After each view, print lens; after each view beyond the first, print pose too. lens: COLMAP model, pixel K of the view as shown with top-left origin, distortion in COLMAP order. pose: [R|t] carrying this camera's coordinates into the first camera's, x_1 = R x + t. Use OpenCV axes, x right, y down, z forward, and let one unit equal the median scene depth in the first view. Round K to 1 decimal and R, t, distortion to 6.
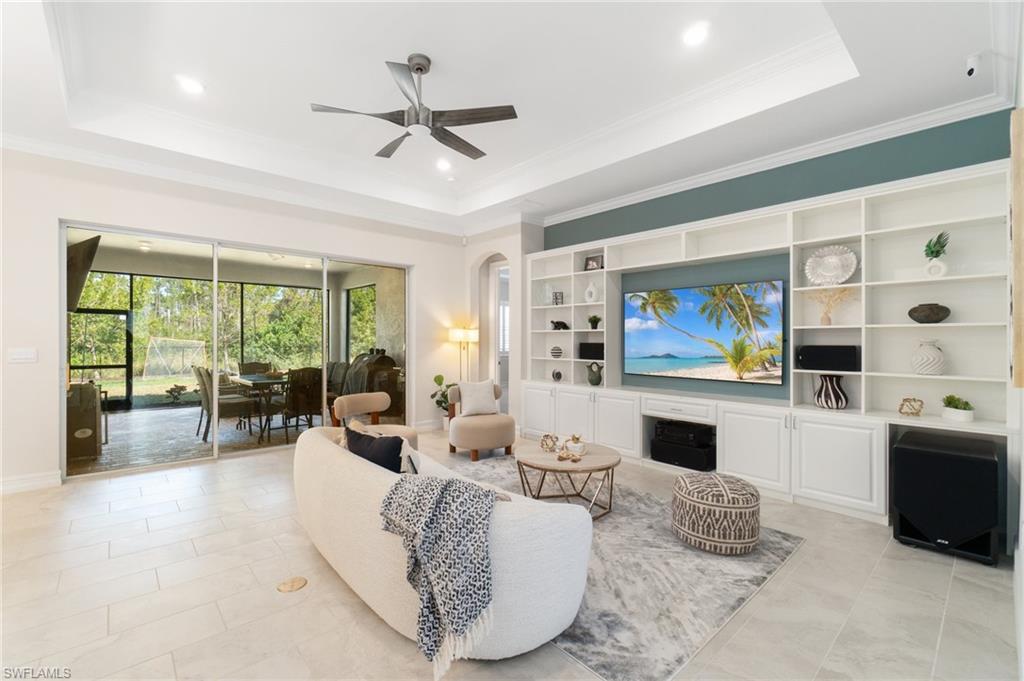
lens RADIAL K [[446.6, 0, 508.8], [0, 446.6, 339.8], [0, 0, 1]] dist [-0.000367, 0.000067]
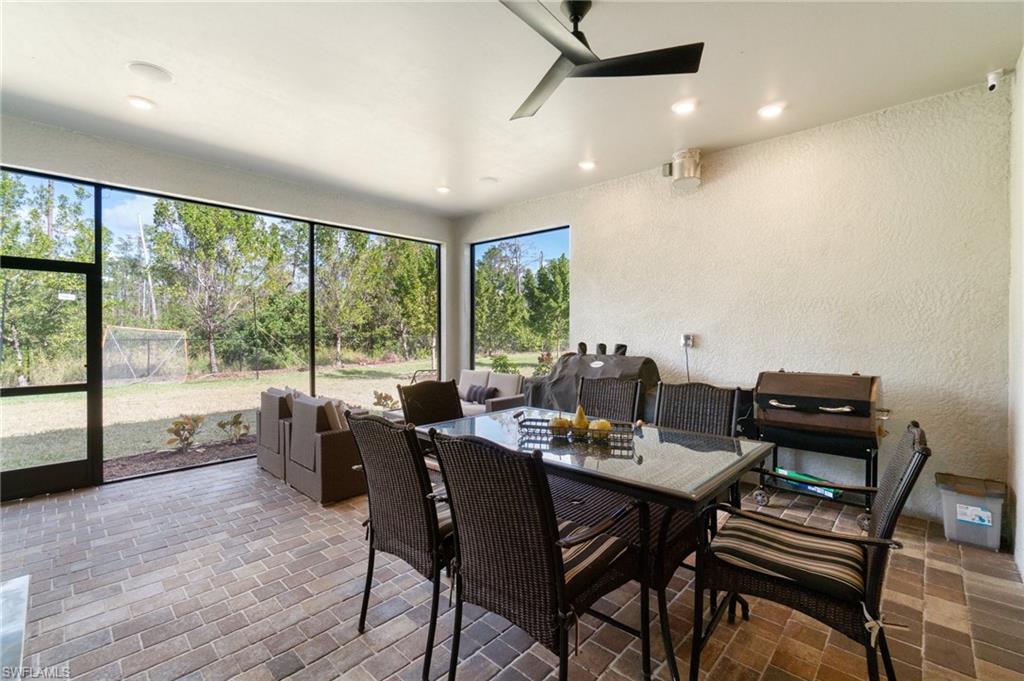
lens RADIAL K [[446.6, 0, 508.8], [0, 446.6, 339.8], [0, 0, 1]] dist [-0.000367, 0.000067]
pose [[0.996597, -0.005781, 0.082223, -0.750998], [0.003776, 0.999692, 0.024519, 0.004629], [-0.082340, -0.024125, 0.996312, 0.815340]]
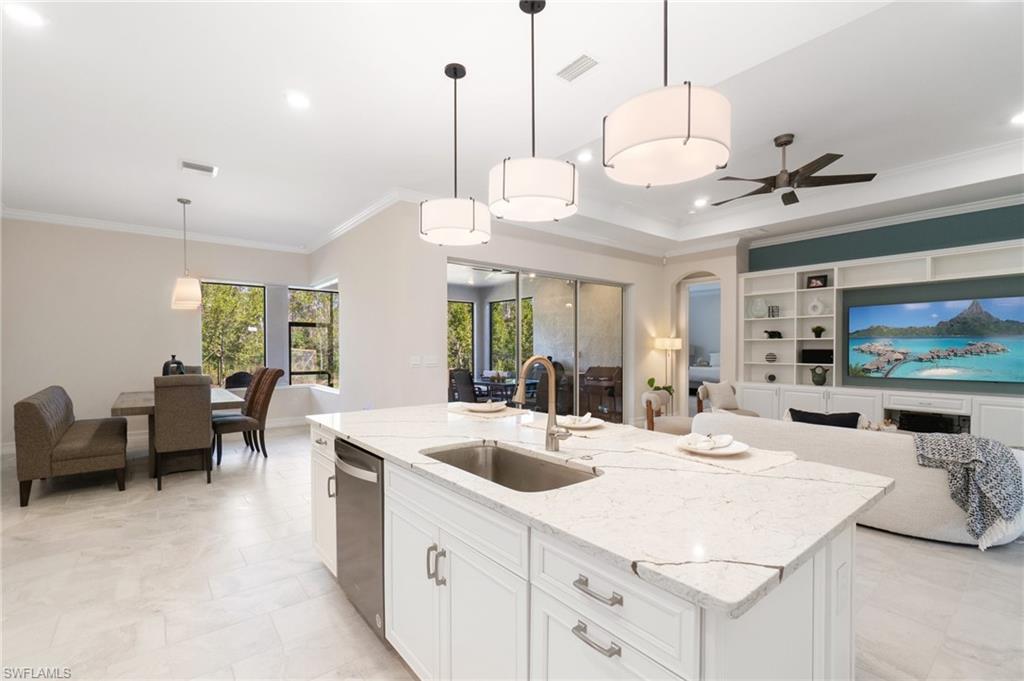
lens RADIAL K [[450.7, 0, 508.2], [0, 450.7, 358.4], [0, 0, 1]] dist [-0.001218, -0.000221]
pose [[0.998618, -0.003724, -0.052415, -0.537813], [0.004937, 0.999722, 0.023042, -0.000766], [0.052314, -0.023269, 0.998360, -0.220550]]
